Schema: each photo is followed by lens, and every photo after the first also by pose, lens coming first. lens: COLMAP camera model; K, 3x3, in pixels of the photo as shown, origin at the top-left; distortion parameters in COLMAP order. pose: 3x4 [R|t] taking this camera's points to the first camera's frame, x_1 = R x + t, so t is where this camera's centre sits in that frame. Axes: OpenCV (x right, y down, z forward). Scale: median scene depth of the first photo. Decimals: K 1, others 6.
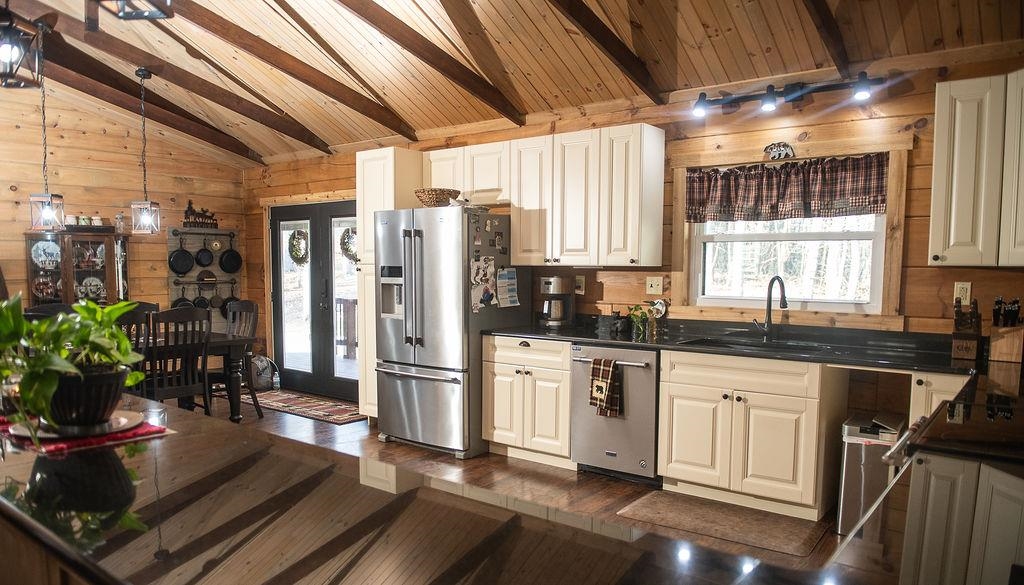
lens RADIAL K [[710.7, 0, 509.5], [0, 710.7, 332.4], [0, 0, 1]] dist [-0.042148, -0.003189]
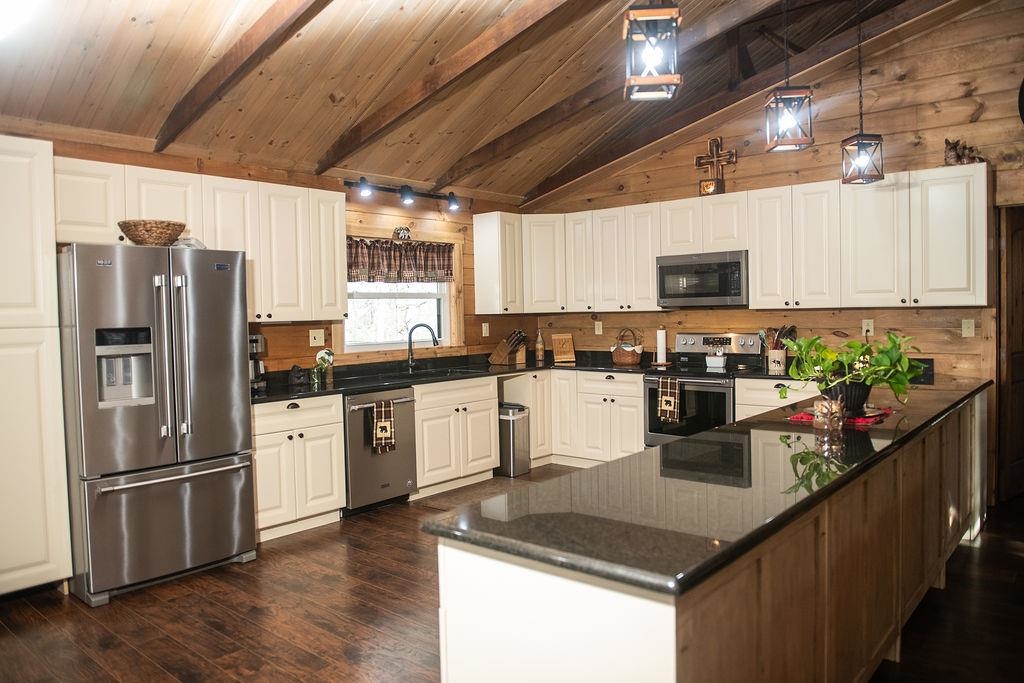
lens RADIAL K [[722.6, 0, 512.0], [0, 722.6, 341.5], [0, 0, 1]] dist [-0.045477, -0.002978]
pose [[0.038339, -0.045616, 0.998223, -0.978143], [0.115244, 0.992494, 0.040928, -0.078686], [-0.992597, 0.113470, 0.043308, 0.727244]]
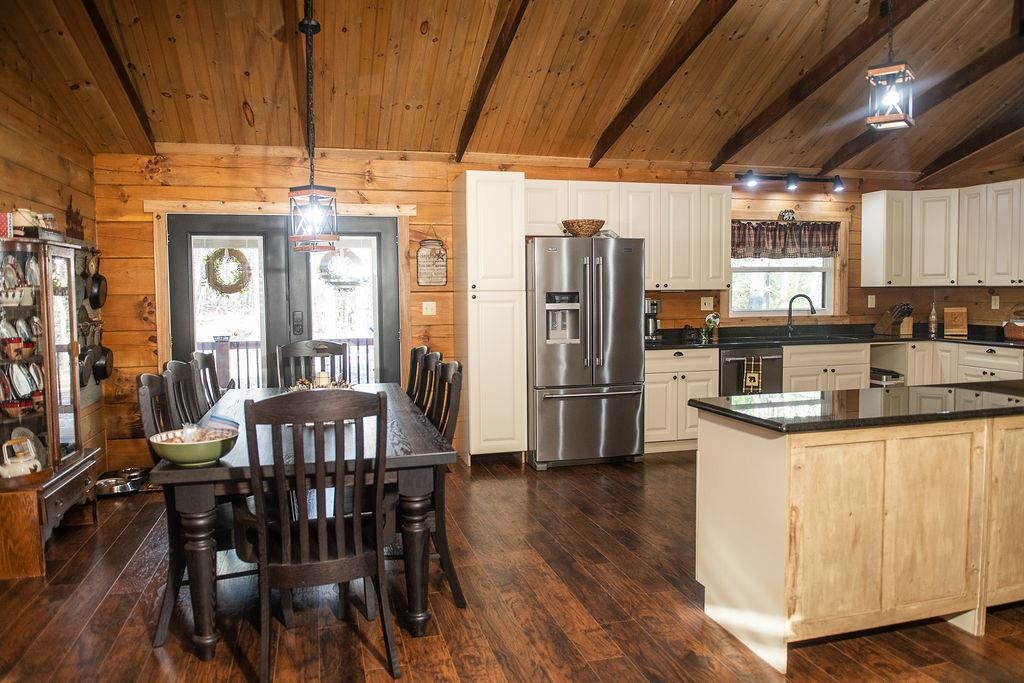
lens RADIAL K [[743.4, 0, 512.0], [0, 743.4, 341.5], [0, 0, 1]] dist [-0.051863, 0.000722]
pose [[0.595562, -0.064971, 0.800678, -1.268336], [0.088635, 0.995953, 0.014888, -0.053697], [-0.798405, 0.062101, 0.598910, 0.507241]]
